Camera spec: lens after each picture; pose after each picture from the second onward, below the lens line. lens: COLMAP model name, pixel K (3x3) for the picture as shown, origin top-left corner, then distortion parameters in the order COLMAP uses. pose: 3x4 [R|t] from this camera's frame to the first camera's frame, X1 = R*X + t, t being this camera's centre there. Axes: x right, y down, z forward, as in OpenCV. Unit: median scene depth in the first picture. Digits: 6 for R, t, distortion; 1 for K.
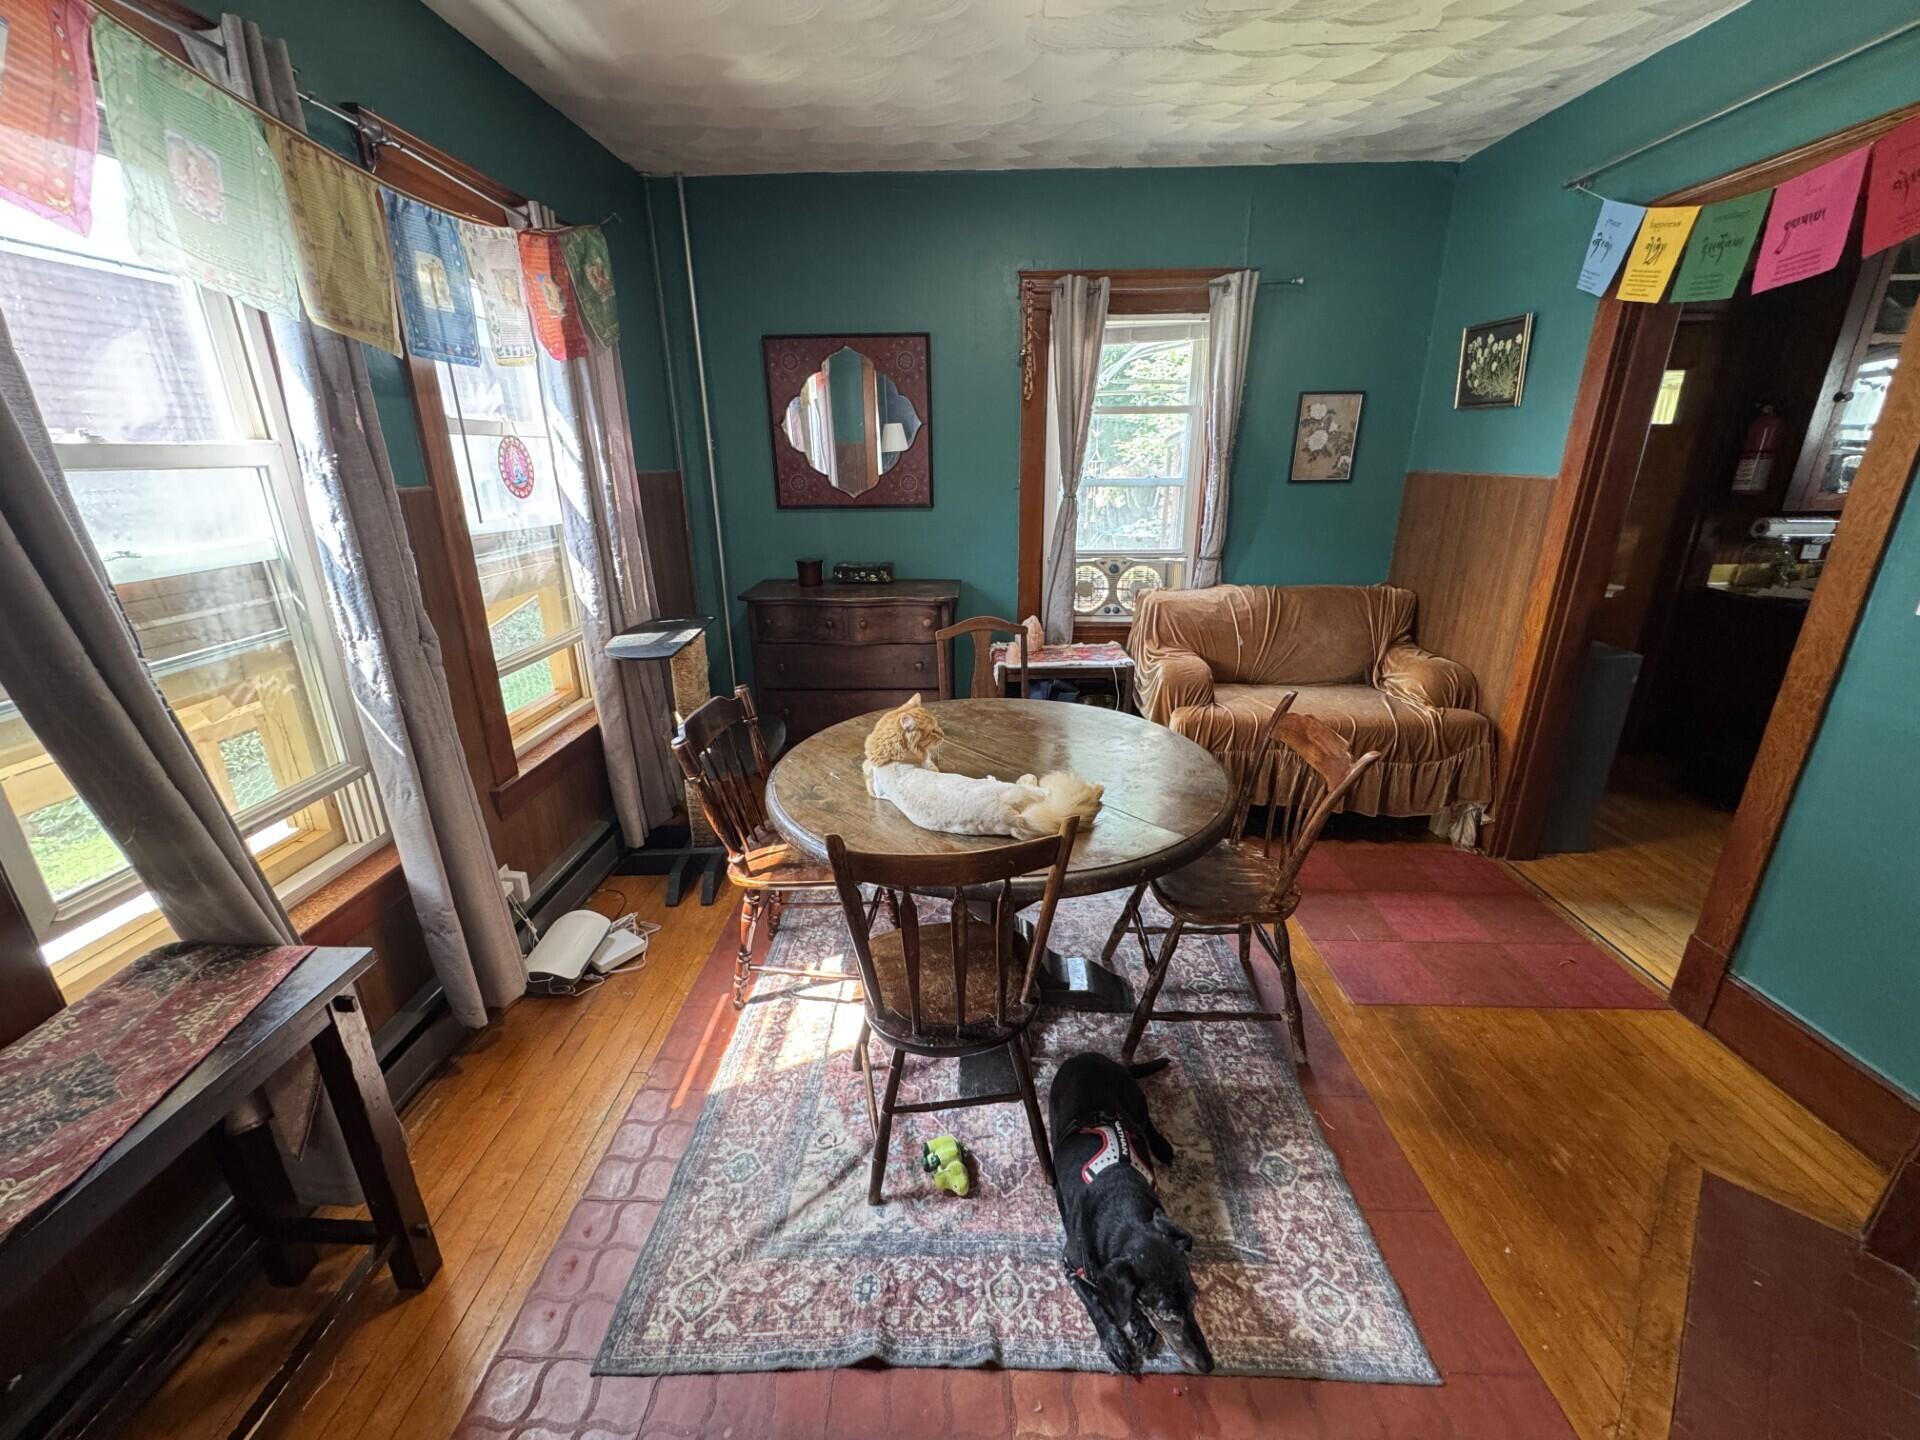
lens RADIAL K [[774.7, 0, 959.2], [0, 774.7, 717.2], [0, 0, 1]] dist [0.001644, 0.000041]
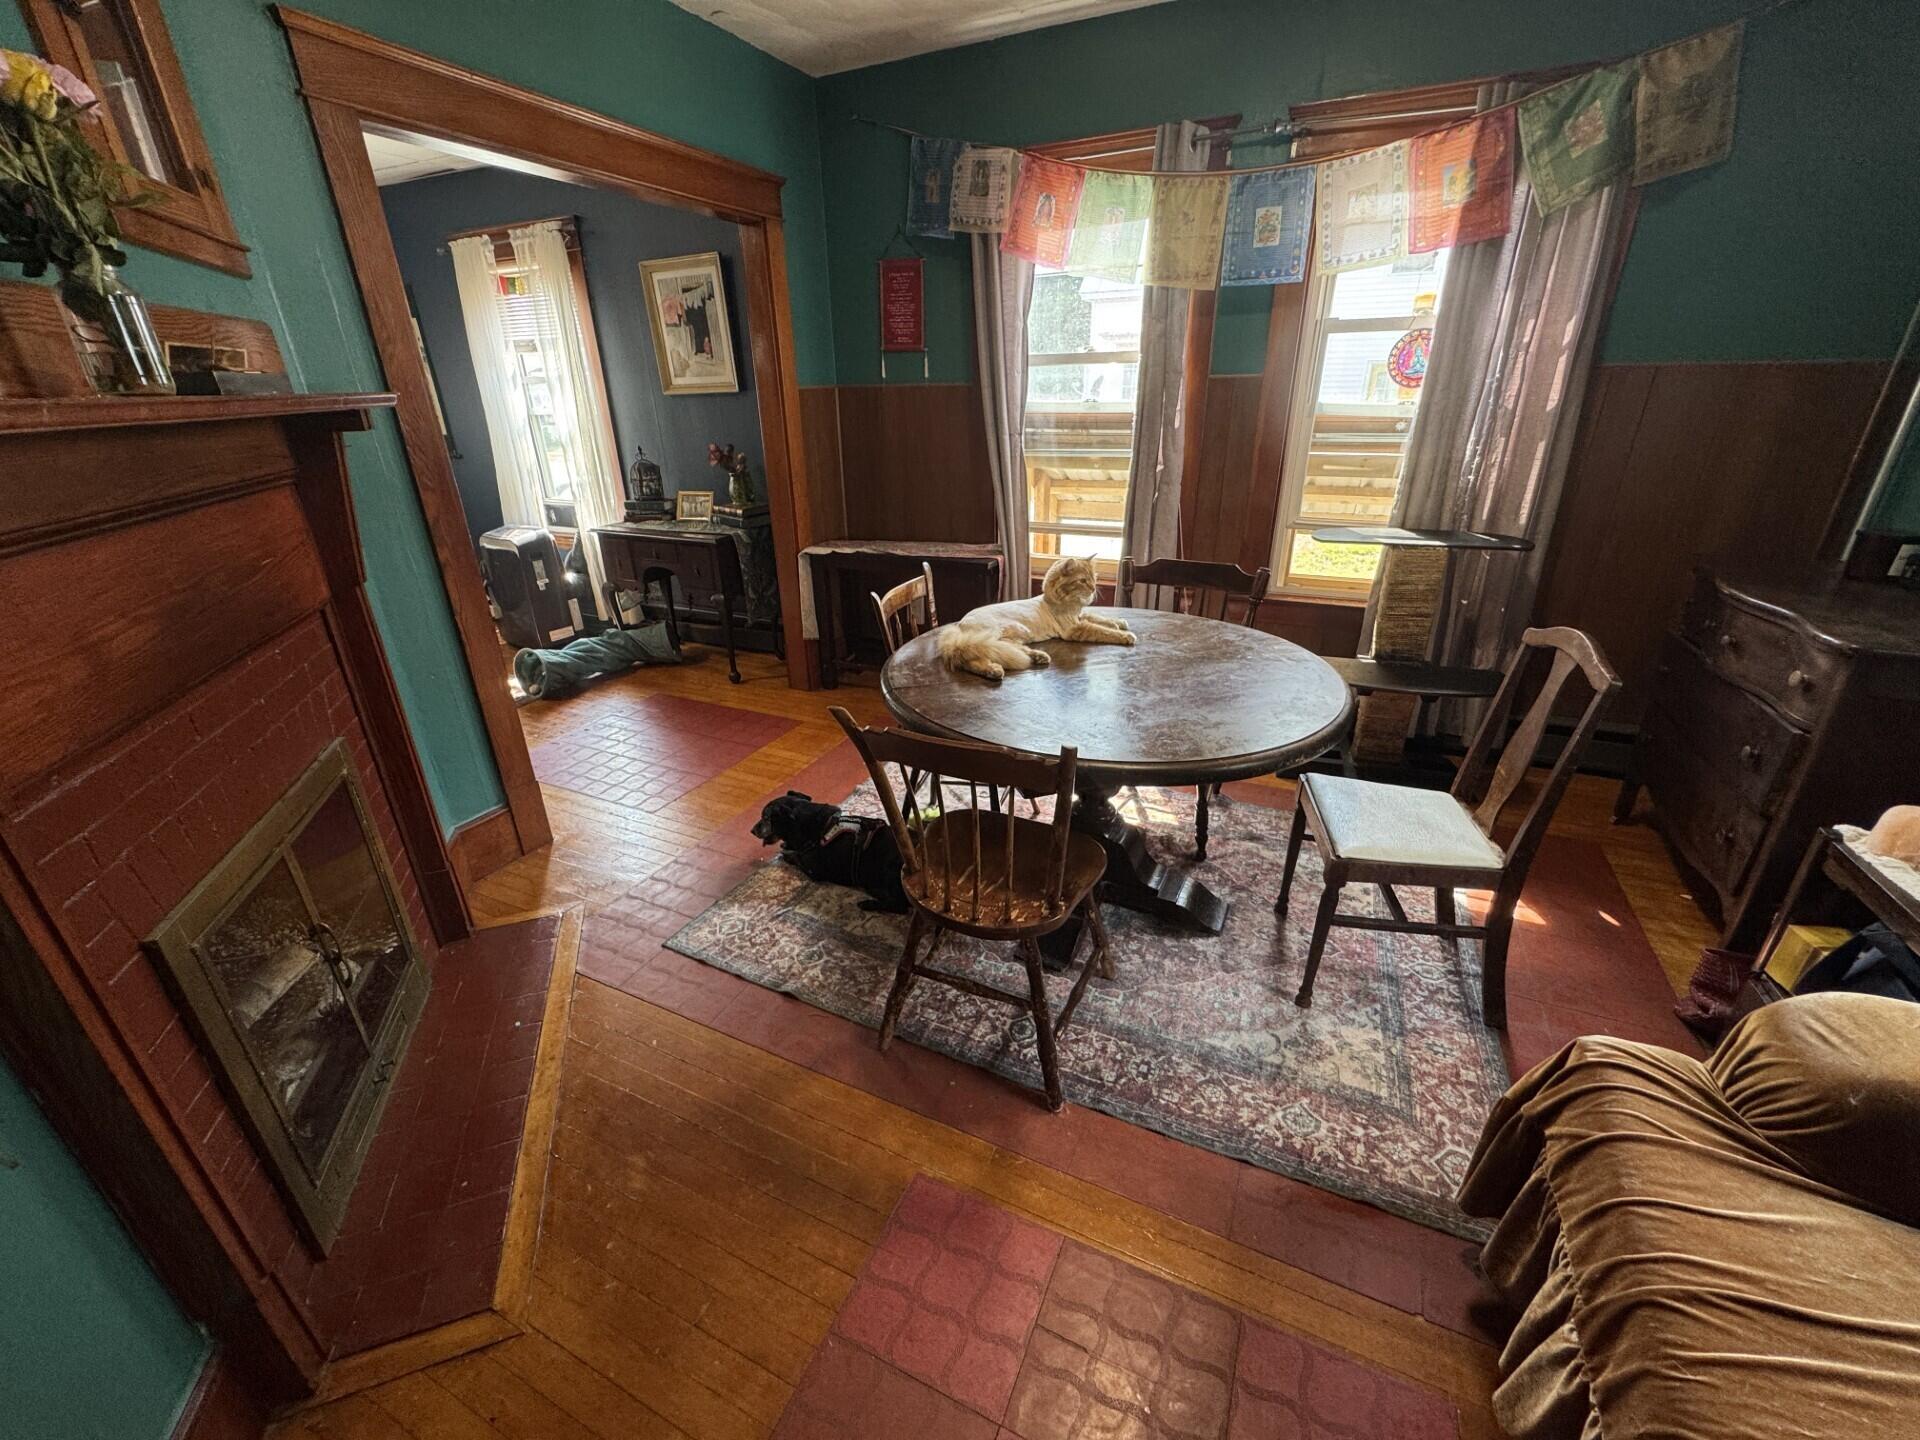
lens RADIAL K [[774.7, 0, 962.4], [0, 774.7, 719.0], [0, 0, 1]] dist [0.001644, 0.000041]
pose [[-0.408397, 0.378715, -0.830534, 1.208960], [-0.273729, 0.817185, 0.507228, -0.422634], [0.870795, 0.434492, -0.230071, 1.347059]]
